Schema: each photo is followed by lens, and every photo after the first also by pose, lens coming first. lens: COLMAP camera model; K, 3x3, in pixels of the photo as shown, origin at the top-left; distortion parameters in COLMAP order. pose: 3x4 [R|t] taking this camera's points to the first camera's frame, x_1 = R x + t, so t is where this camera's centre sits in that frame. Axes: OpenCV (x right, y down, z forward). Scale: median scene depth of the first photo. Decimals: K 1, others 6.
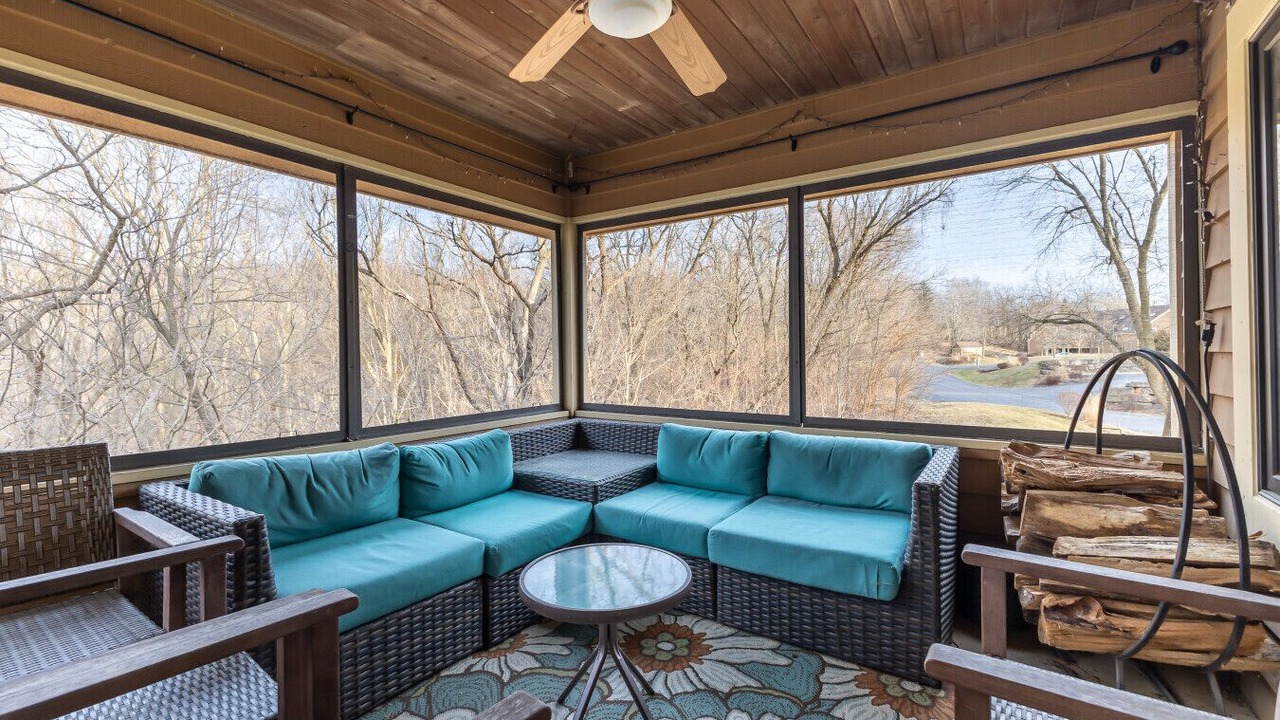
lens RADIAL K [[560.8, 0, 644.9], [0, 560.8, 355.8], [0, 0, 1]] dist [0.008338, -0.000468]
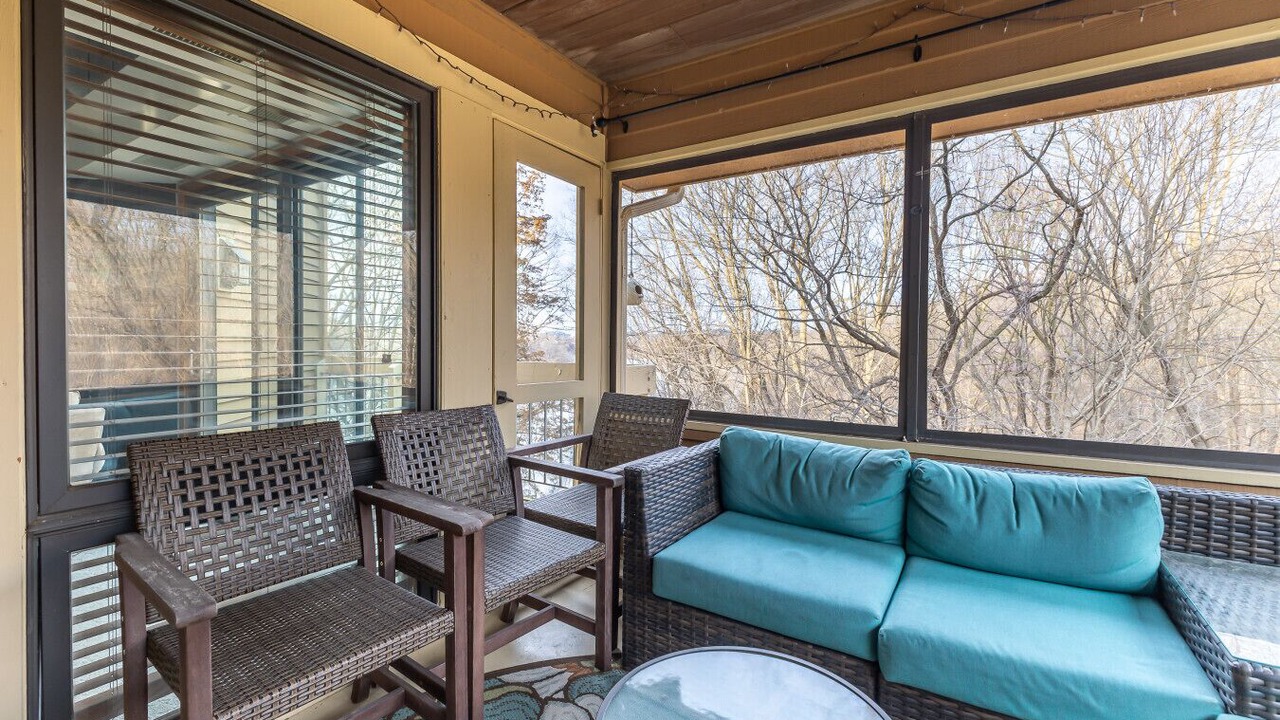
lens RADIAL K [[560.8, 0, 644.9], [0, 560.8, 355.8], [0, 0, 1]] dist [0.008338, -0.000468]
pose [[0.026019, 0.040908, -0.998824, 0.328702], [-0.009103, 0.999131, 0.040683, -0.009803], [0.999620, 0.008034, 0.026369, 0.601590]]
